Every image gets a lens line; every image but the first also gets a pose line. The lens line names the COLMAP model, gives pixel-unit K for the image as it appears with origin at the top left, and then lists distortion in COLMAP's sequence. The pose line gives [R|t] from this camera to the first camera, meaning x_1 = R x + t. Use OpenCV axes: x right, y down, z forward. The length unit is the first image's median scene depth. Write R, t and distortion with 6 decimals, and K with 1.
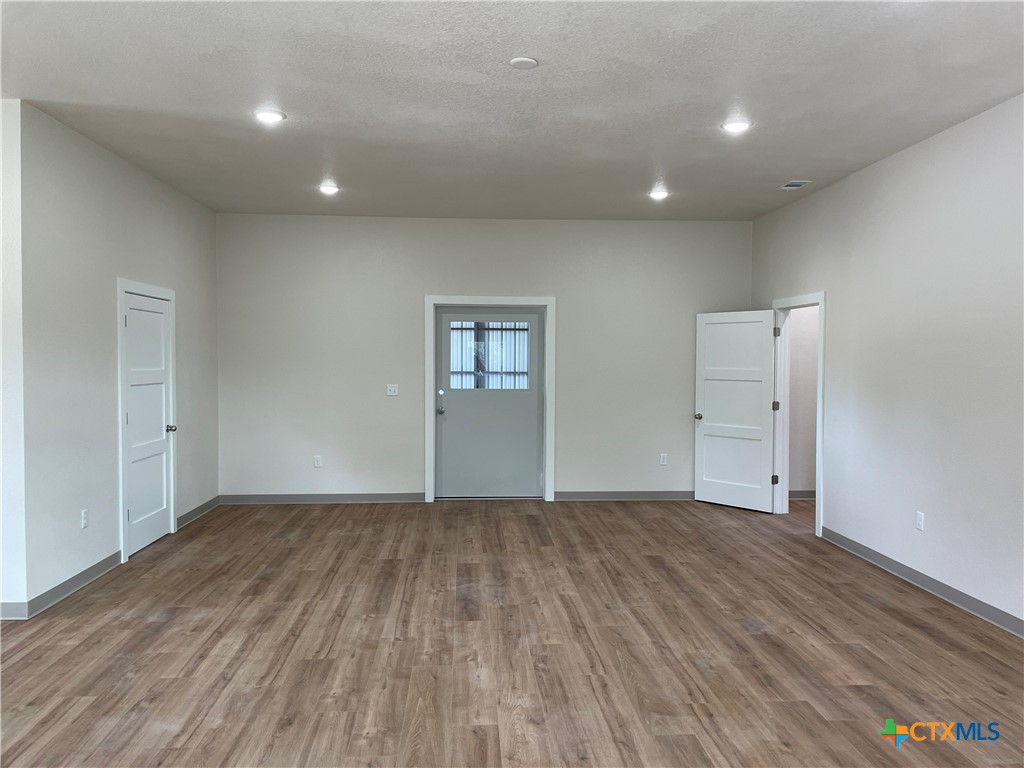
lens RADIAL K [[770.6, 0, 509.5], [0, 770.6, 380.6], [0, 0, 1]] dist [0.102007, -0.130766]
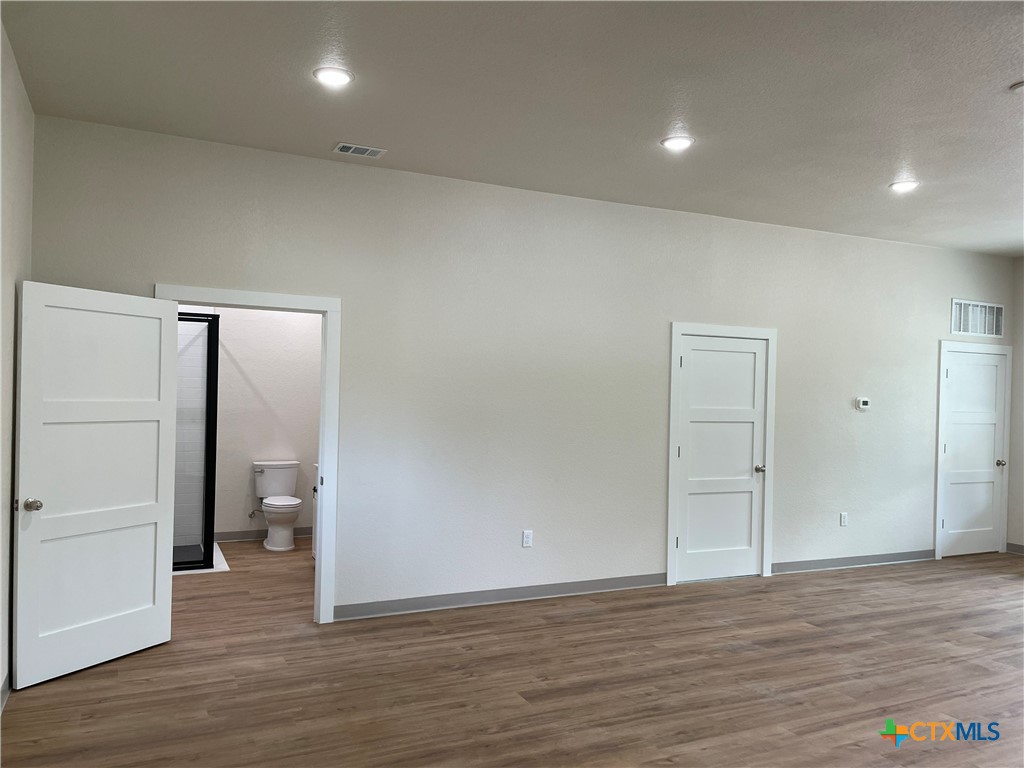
lens RADIAL K [[774.6, 0, 512.0], [0, 774.6, 384.0], [0, 0, 1]] dist [0.095879, -0.111735]
pose [[-0.382424, -0.003414, 0.923981, -0.571046], [0.003238, 0.999982, 0.005035, -0.051581], [-0.923981, 0.004917, -0.382406, 1.749449]]
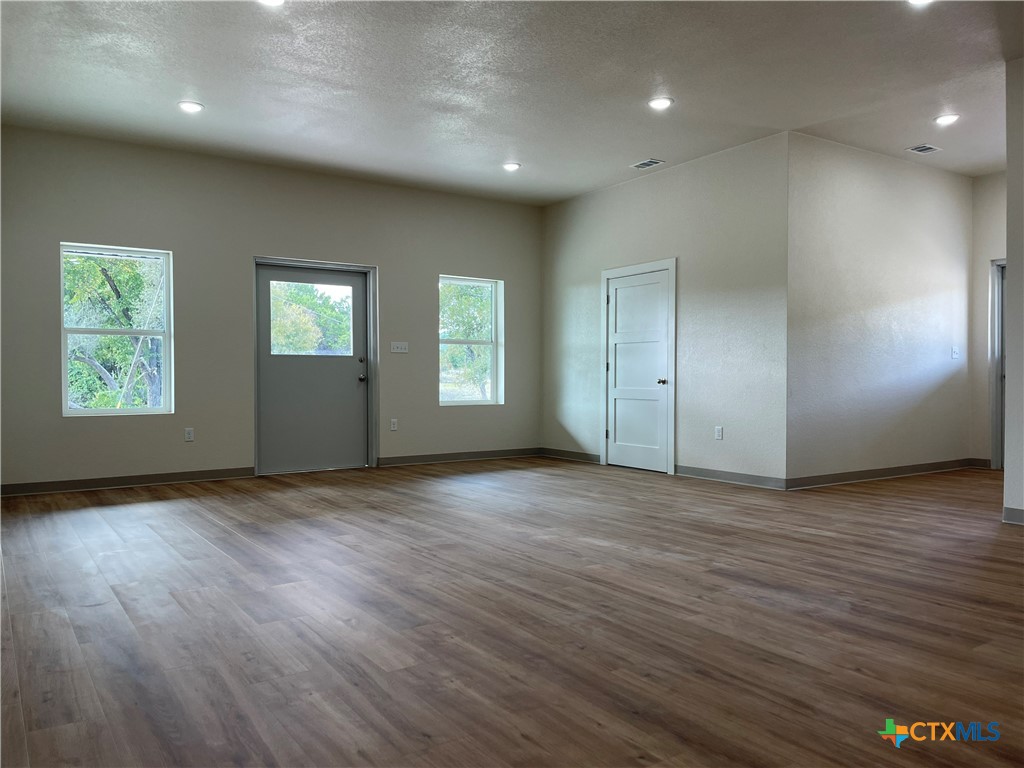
lens RADIAL K [[774.6, 0, 512.0], [0, 774.6, 384.0], [0, 0, 1]] dist [0.095879, -0.111735]
pose [[-0.859746, 0.002418, -0.510715, 0.599619], [-0.016937, 0.999304, 0.033244, 0.084023], [0.510440, 0.037232, -0.859107, 1.691925]]
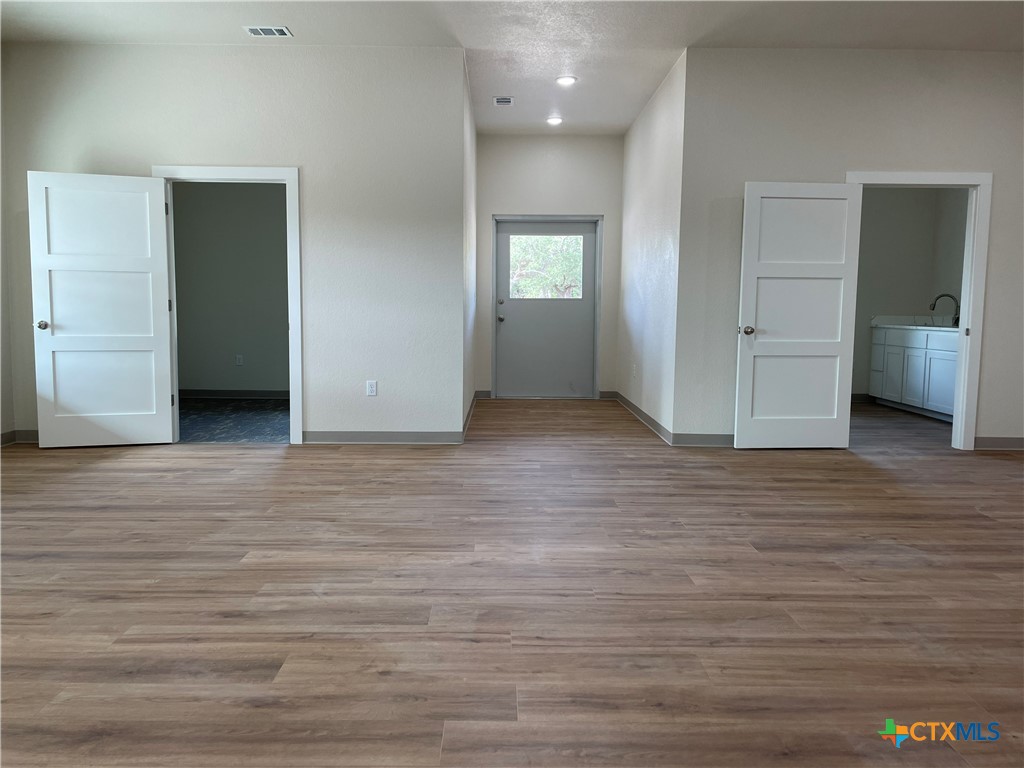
lens RADIAL K [[770.6, 0, 509.5], [0, 770.6, 380.6], [0, 0, 1]] dist [0.102007, -0.130766]
pose [[-0.051013, 0.090368, -0.994601, 0.758572], [-0.037986, 0.995002, 0.092353, 0.082790], [0.997975, 0.042493, -0.047325, 0.820232]]
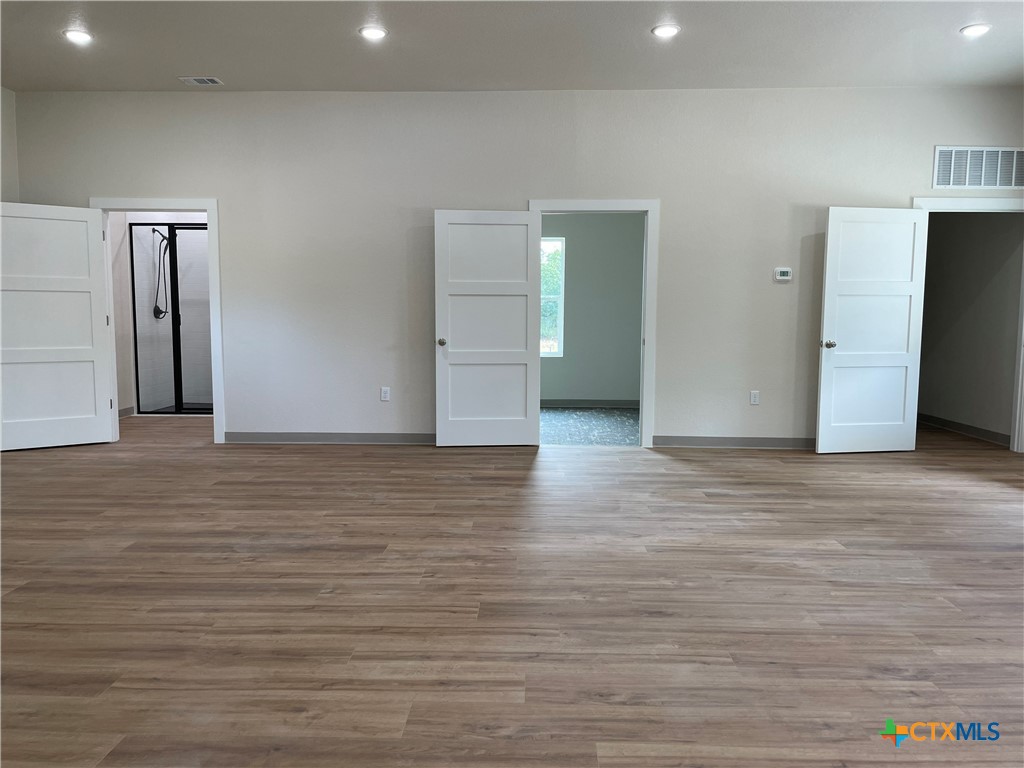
lens RADIAL K [[770.6, 0, 509.5], [0, 770.6, 380.6], [0, 0, 1]] dist [0.102007, -0.130766]
pose [[0.093177, -0.086857, 0.991854, -0.893033], [0.025166, 0.996075, 0.084862, 0.063498], [-0.995331, 0.017054, 0.094997, 0.819922]]
